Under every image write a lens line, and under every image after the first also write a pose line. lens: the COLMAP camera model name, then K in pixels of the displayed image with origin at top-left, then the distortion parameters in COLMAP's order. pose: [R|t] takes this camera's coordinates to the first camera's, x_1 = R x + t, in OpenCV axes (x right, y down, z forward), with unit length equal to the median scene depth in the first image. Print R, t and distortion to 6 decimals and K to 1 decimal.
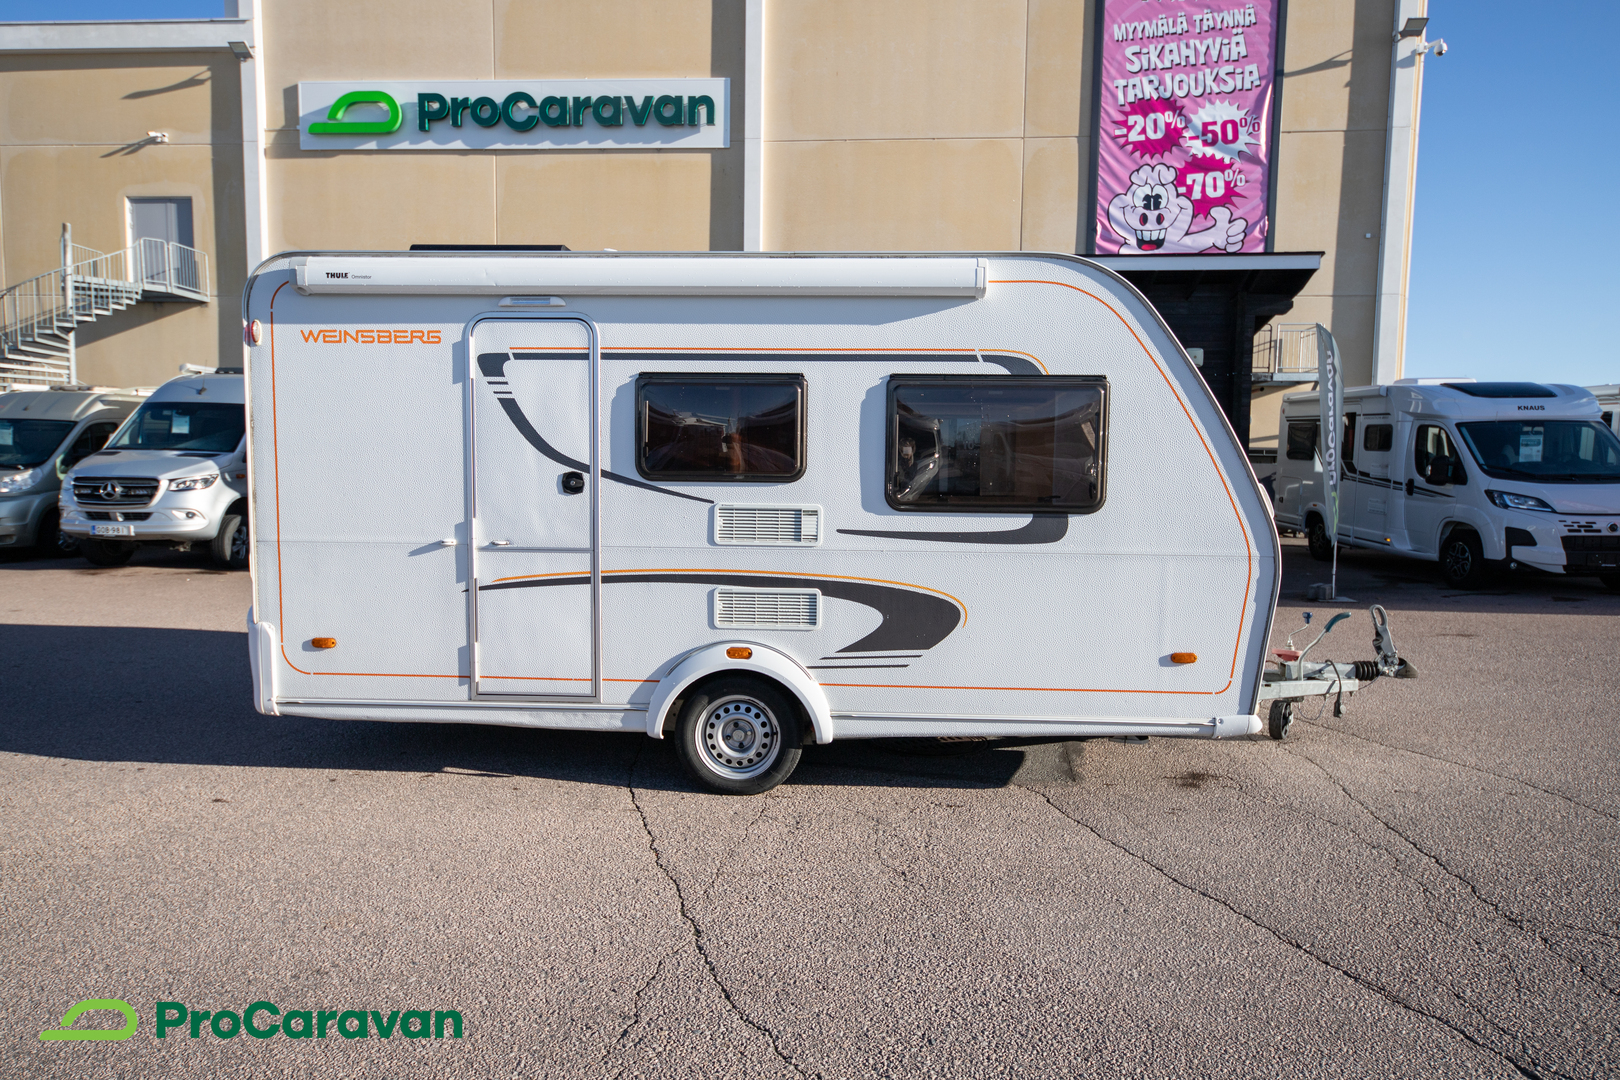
lens RADIAL K [[876.4, 0, 810.0], [0, 876.4, 540.0], [0, 0, 1]] dist [0.011481, 0.002370]
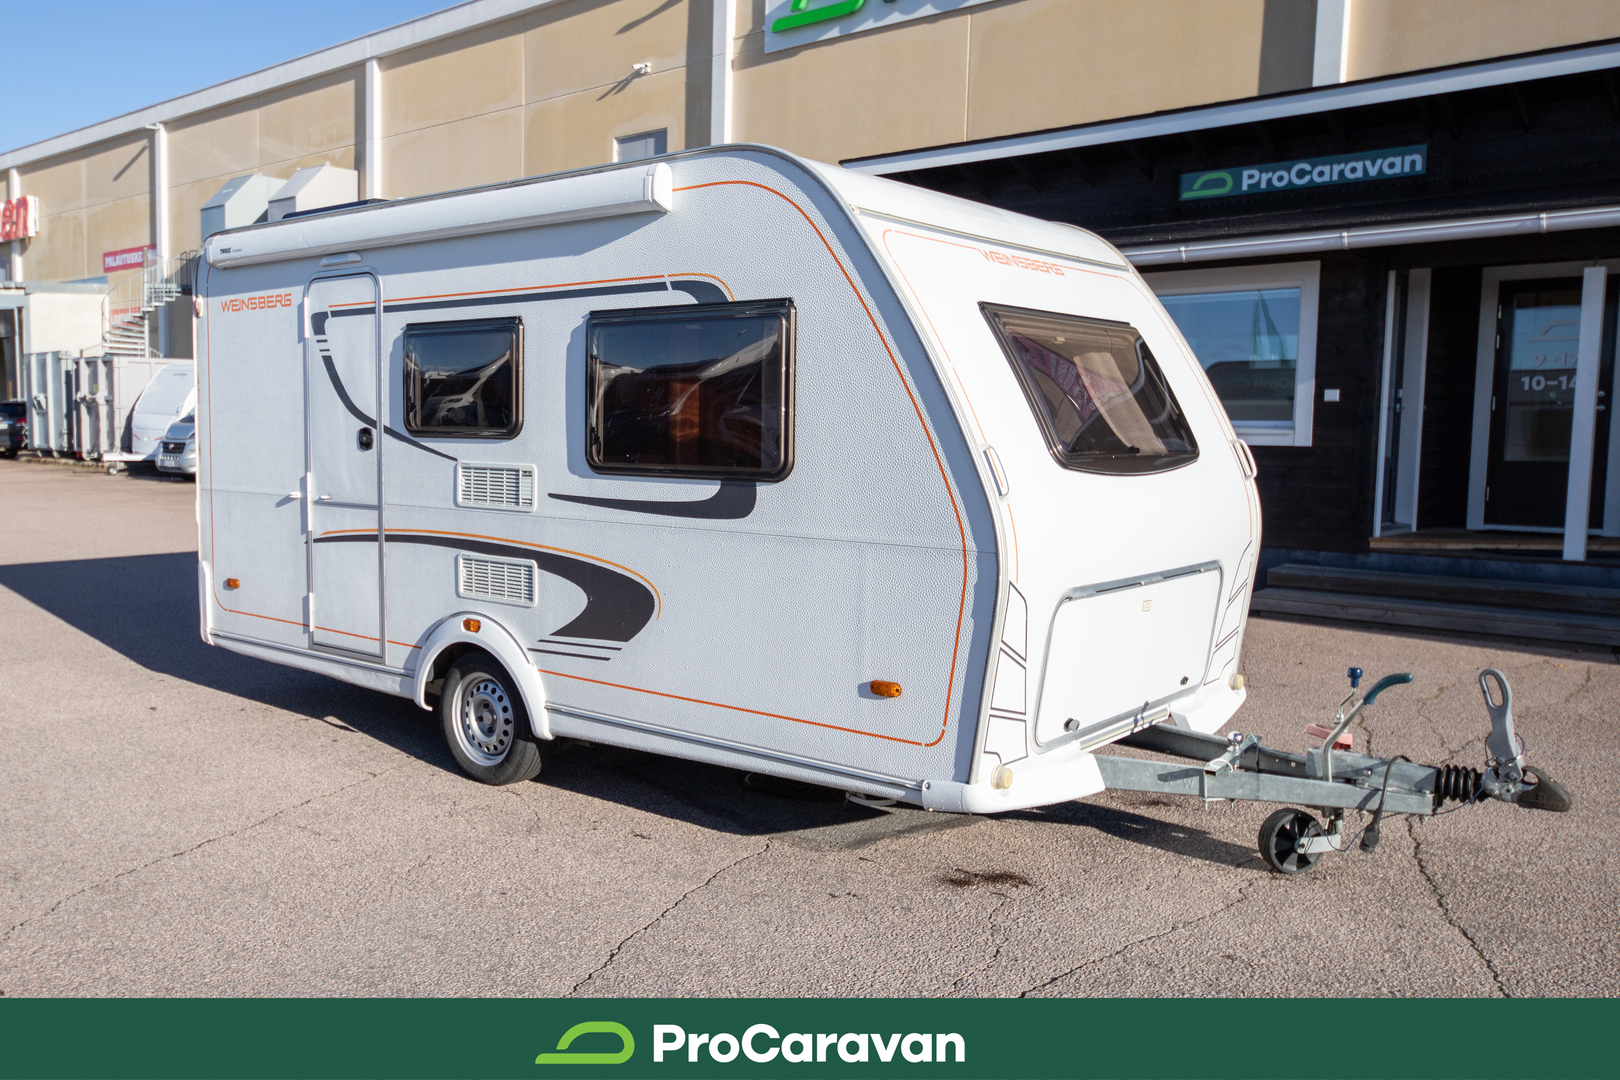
lens RADIAL K [[1292.3, 0, 810.0], [0, 1292.3, 540.0], [0, 0, 1]] dist [0.010513, 0.004100]
pose [[0.803494, 0.049622, -0.593241, 0.996540], [-0.047113, 0.998695, 0.019726, -0.003337], [0.593445, 0.012100, 0.804783, 0.121819]]
